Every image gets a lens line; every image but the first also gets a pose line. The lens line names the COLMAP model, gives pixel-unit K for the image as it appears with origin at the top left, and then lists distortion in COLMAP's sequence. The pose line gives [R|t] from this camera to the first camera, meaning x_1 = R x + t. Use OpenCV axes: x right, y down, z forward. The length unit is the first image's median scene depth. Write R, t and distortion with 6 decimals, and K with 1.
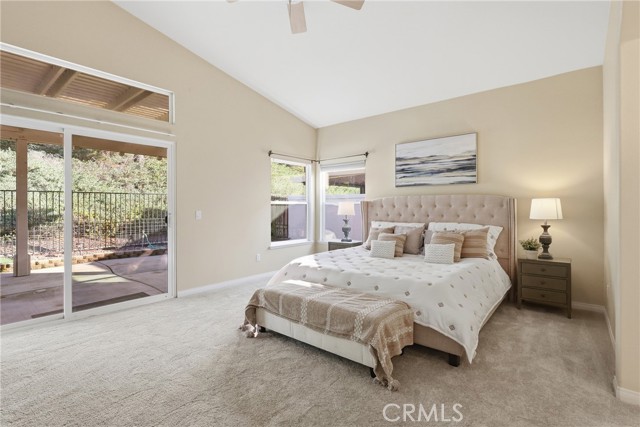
lens RADIAL K [[303.2, 0, 317.3], [0, 303.2, 209.5], [0, 0, 1]] dist [-0.000810, 0.001203]
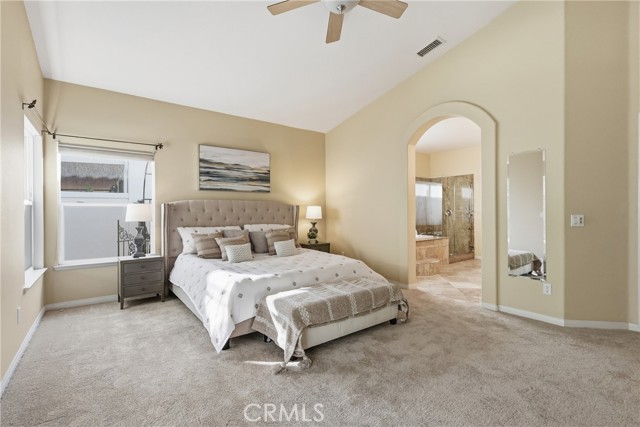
lens RADIAL K [[303.2, 0, 317.6], [0, 303.2, 212.4], [0, 0, 1]] dist [-0.000810, 0.001203]
pose [[0.228582, -0.002174, 0.973522, -0.625598], [0.005062, 0.999987, 0.001045, -0.003334], [-0.973512, 0.004689, 0.228590, 0.469285]]
